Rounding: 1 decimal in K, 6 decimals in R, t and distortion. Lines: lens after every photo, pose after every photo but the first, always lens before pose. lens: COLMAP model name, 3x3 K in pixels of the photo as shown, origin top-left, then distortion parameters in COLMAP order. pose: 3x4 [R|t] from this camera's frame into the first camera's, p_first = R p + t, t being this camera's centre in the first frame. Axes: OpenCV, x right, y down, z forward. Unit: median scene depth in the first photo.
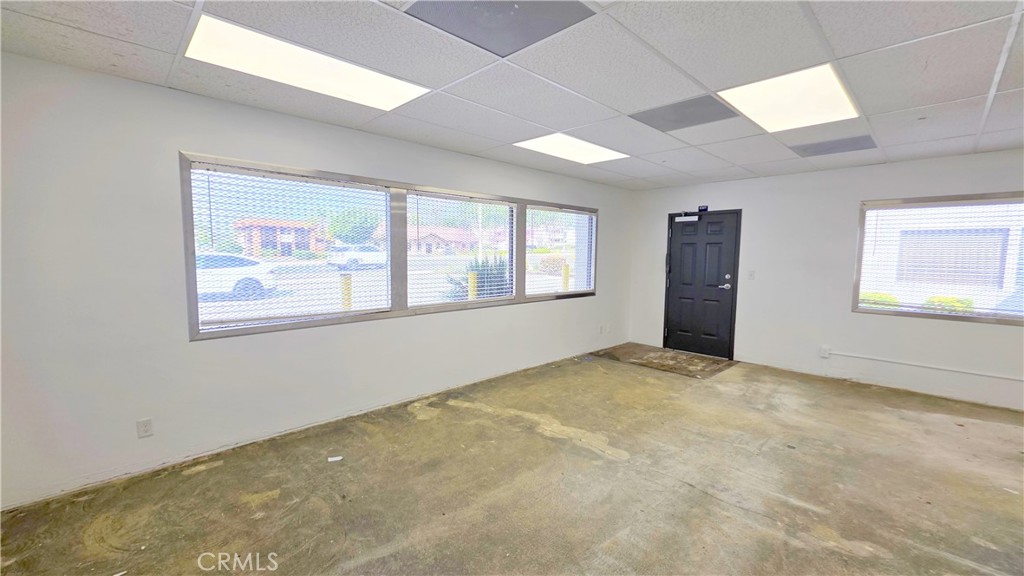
lens RADIAL K [[417.2, 0, 515.0], [0, 417.2, 287.8], [0, 0, 1]] dist [0.004951, -0.000124]
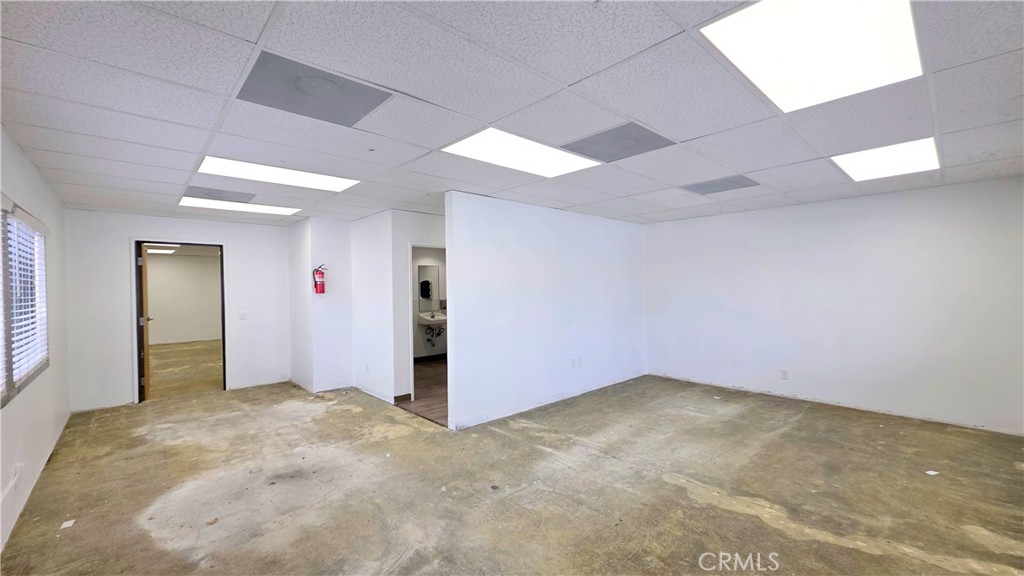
lens RADIAL K [[417.2, 0, 514.7], [0, 417.2, 289.9], [0, 0, 1]] dist [0.004951, -0.000124]
pose [[-0.999650, 0.000856, 0.026423, 0.562251], [0.003272, 0.995800, 0.091500, -0.155040], [-0.026234, 0.091554, -0.995454, 1.833671]]
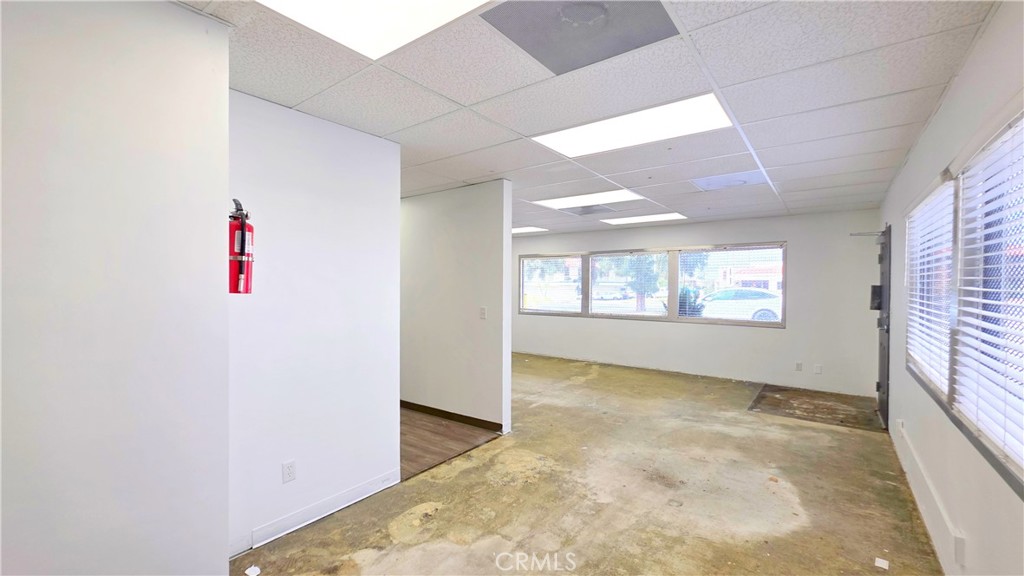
lens RADIAL K [[417.2, 0, 513.5], [0, 417.2, 293.0], [0, 0, 1]] dist [0.004951, -0.000124]
pose [[0.153120, 0.008613, -0.988170, 1.992571], [-0.084190, 0.996440, -0.004360, -0.012713], [0.984615, 0.083861, 0.153300, 0.395060]]
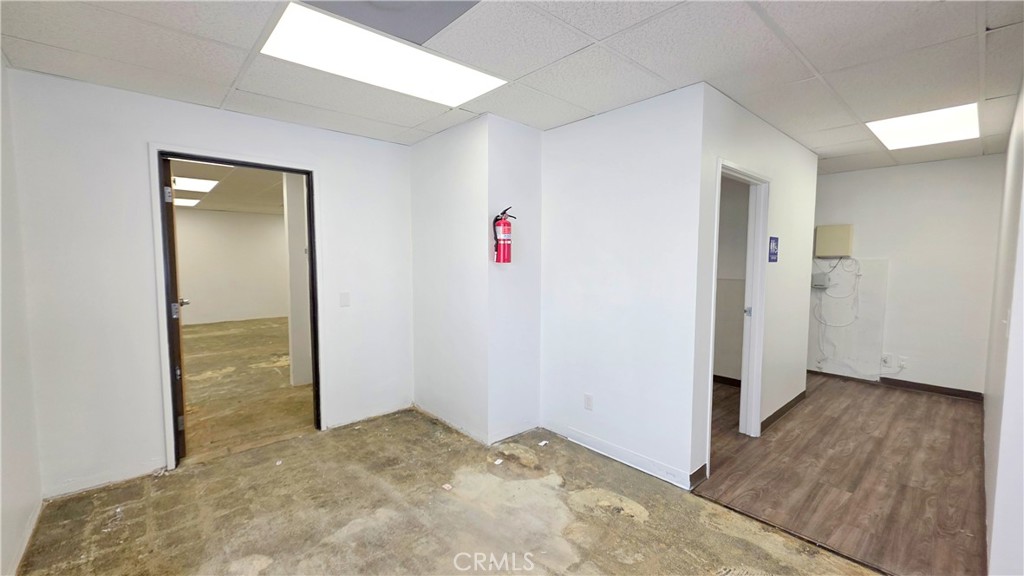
lens RADIAL K [[417.2, 0, 507.7], [0, 417.2, 286.3], [0, 0, 1]] dist [0.004951, -0.000124]
pose [[-0.999046, -0.015090, 0.040970, 1.364456], [-0.008686, 0.988309, 0.152216, -0.072940], [-0.042788, 0.151715, -0.987498, 1.046601]]
